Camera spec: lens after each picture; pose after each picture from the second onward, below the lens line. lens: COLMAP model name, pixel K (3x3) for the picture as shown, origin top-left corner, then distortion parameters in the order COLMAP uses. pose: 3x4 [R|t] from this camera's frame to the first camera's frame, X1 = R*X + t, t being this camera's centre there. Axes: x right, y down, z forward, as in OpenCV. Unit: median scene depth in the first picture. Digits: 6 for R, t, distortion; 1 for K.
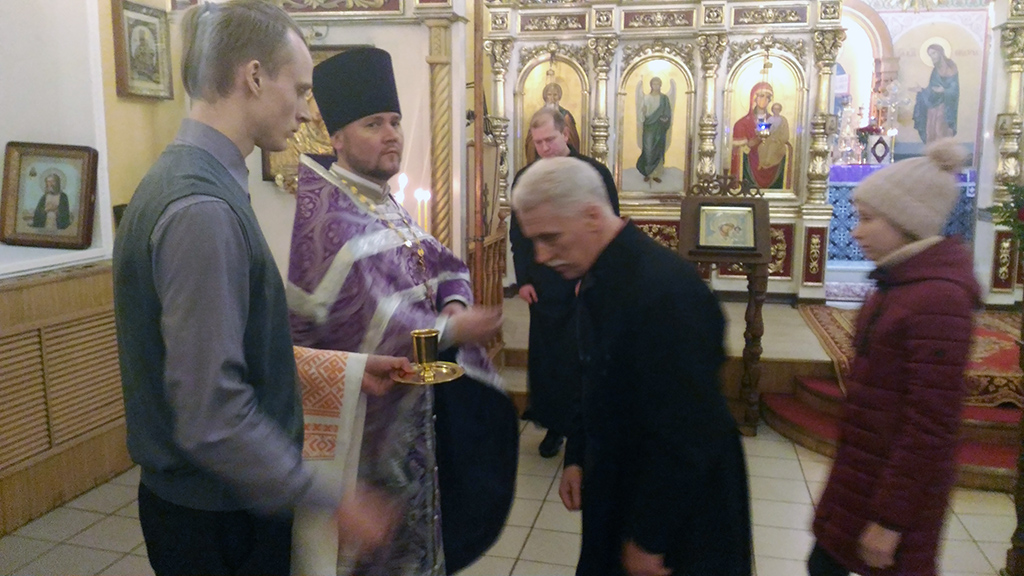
lens RADIAL K [[853.1, 0, 511.1], [0, 853.1, 290.1], [0, 0, 1]] dist [0.120711, -0.247338]
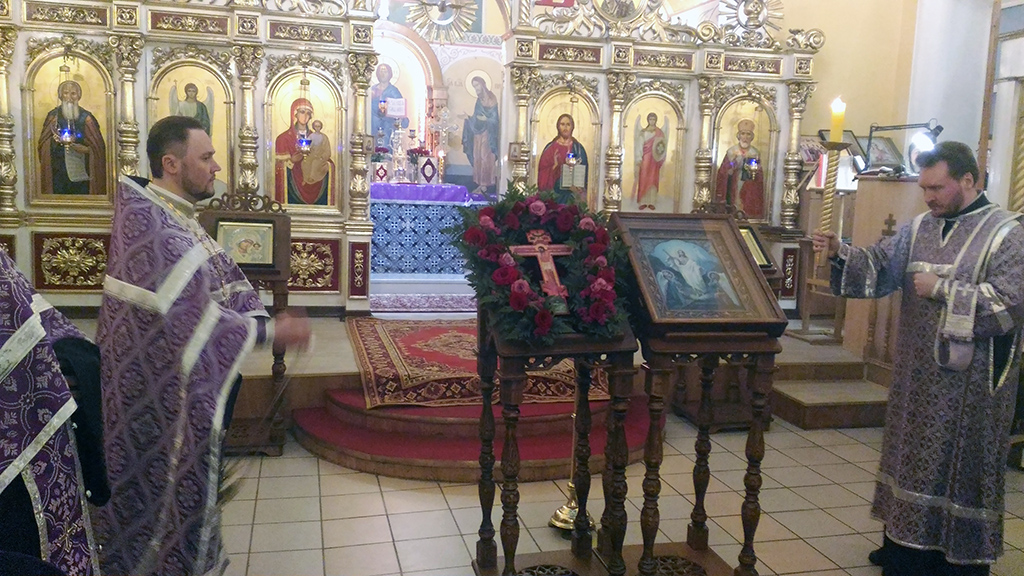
lens RADIAL K [[844.3, 0, 511.2], [0, 844.3, 291.3], [0, 0, 1]] dist [0.123254, -0.237751]
pose [[0.897670, -0.027447, 0.439813, 0.065280], [0.032518, 0.999463, -0.003998, -0.003796], [-0.439467, 0.017891, 0.898081, 0.001970]]
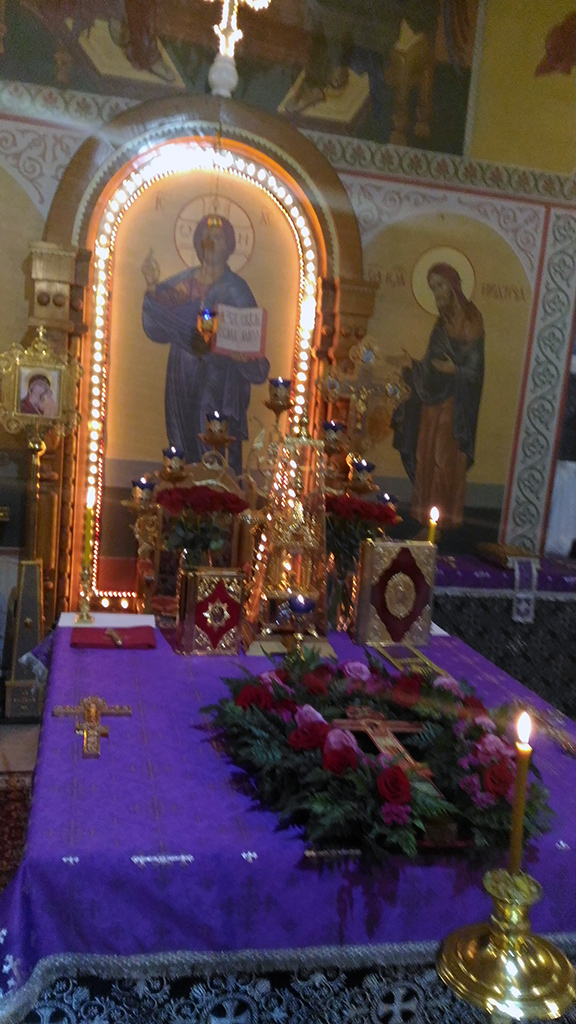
lens RADIAL K [[854.9, 0, 288.0], [0, 854.9, 512.0], [0, 0, 1]] dist [0.157224, -0.423385]
pose [[0.901309, 0.024299, 0.432496, 0.383525], [-0.022818, 0.999703, -0.008616, -0.254340], [-0.432576, -0.002103, 0.901595, 1.066336]]
